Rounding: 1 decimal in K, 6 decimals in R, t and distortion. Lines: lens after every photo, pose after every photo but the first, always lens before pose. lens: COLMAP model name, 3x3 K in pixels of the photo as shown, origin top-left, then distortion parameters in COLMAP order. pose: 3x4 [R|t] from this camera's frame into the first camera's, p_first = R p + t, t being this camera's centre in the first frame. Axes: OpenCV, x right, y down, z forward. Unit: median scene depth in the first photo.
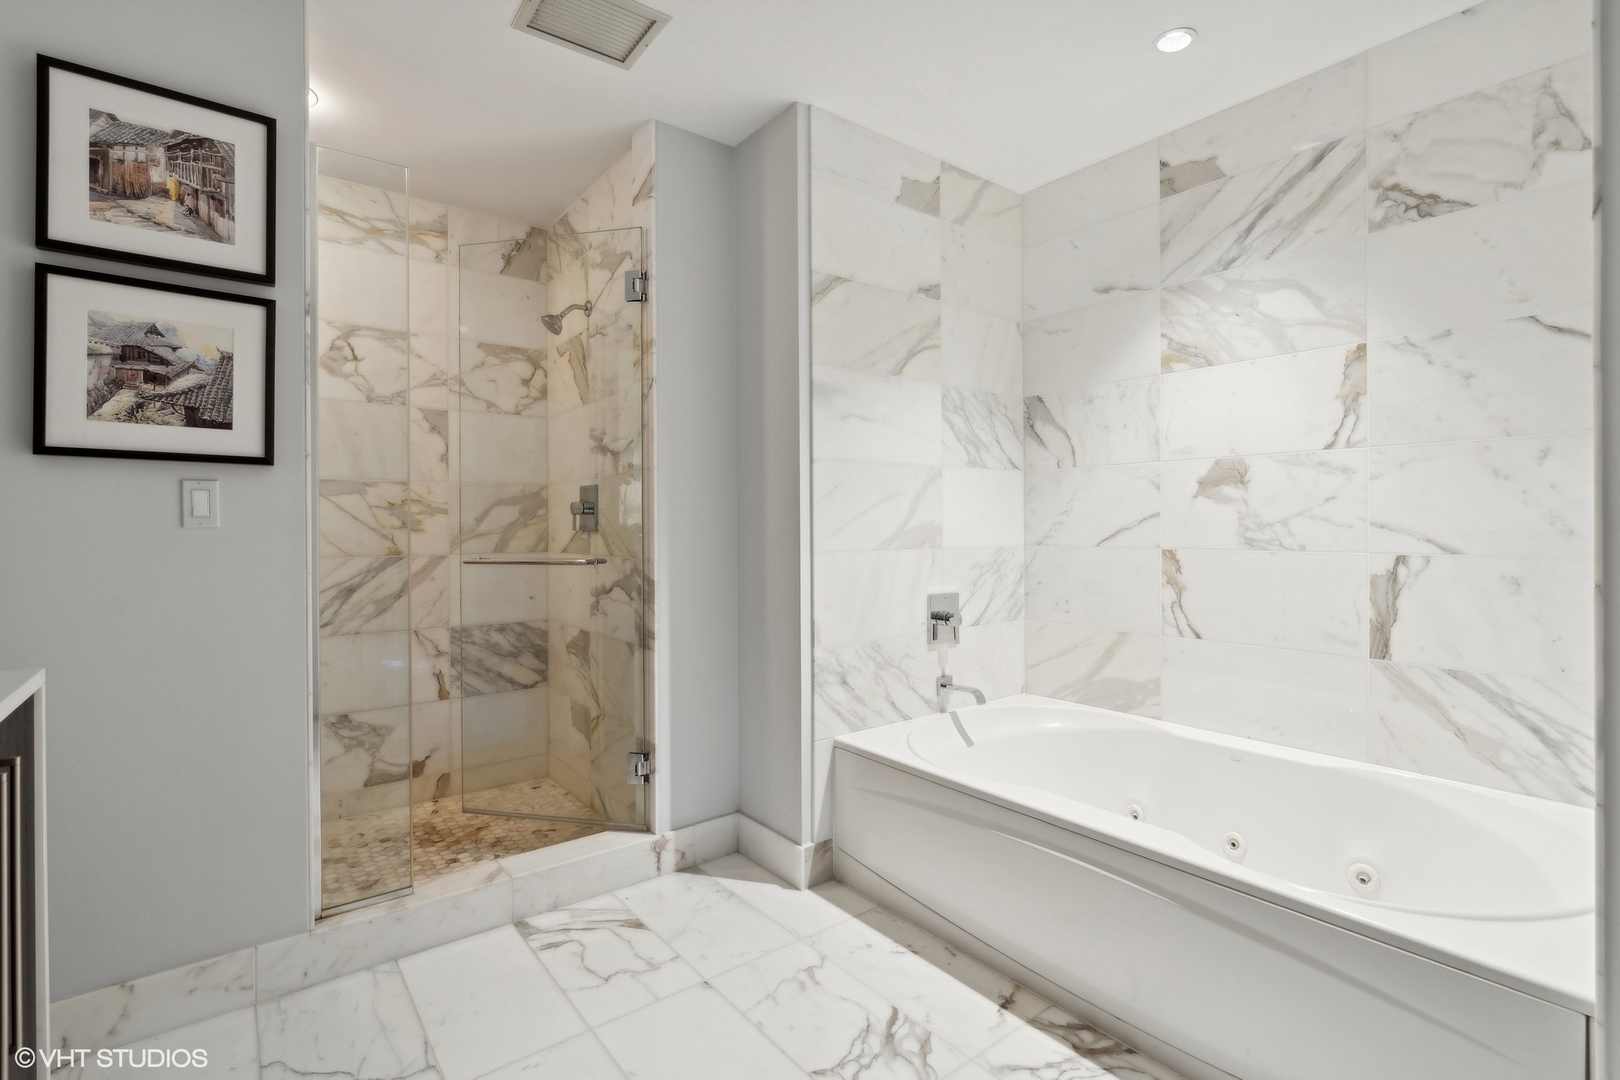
lens RADIAL K [[745.4, 0, 816.5], [0, 745.4, 526.5], [0, 0, 1]] dist [-0.007806, 0.002673]
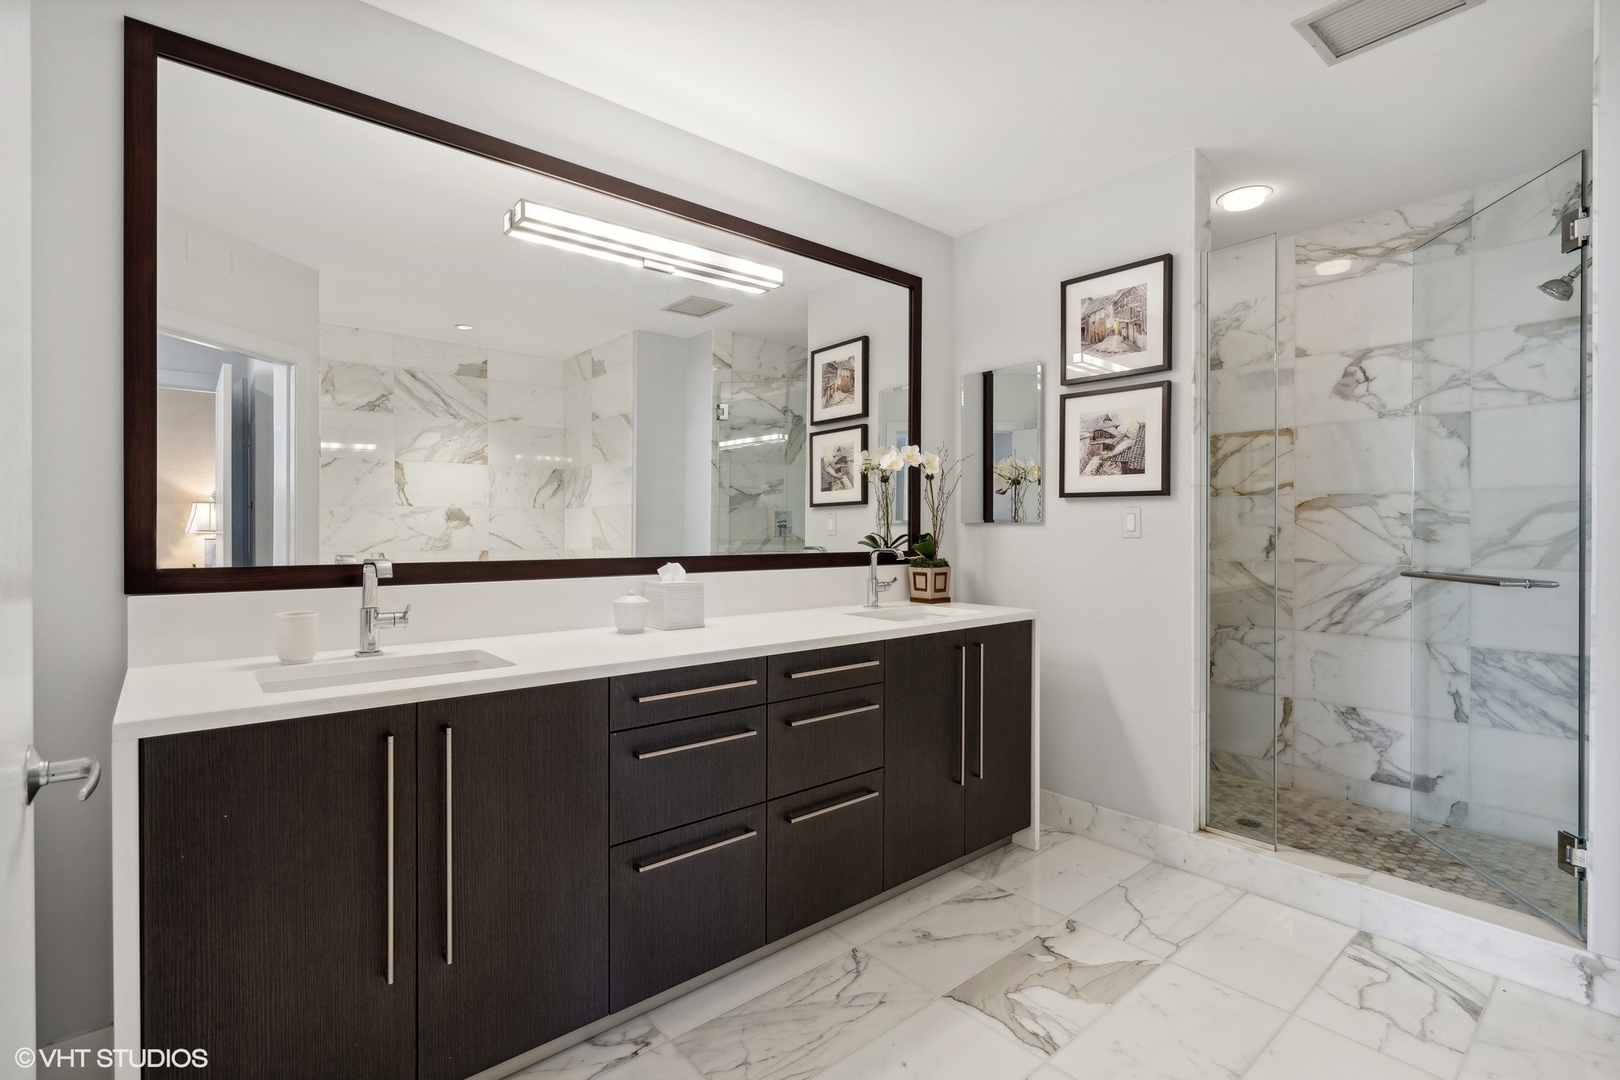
lens RADIAL K [[745.4, 0, 818.2], [0, 745.4, 535.9], [0, 0, 1]] dist [-0.007806, 0.002673]
pose [[0.058434, 0.013898, -0.998195, 0.424589], [-0.001740, 0.999903, 0.013820, -0.014319], [0.998290, 0.000930, 0.058453, 0.152938]]
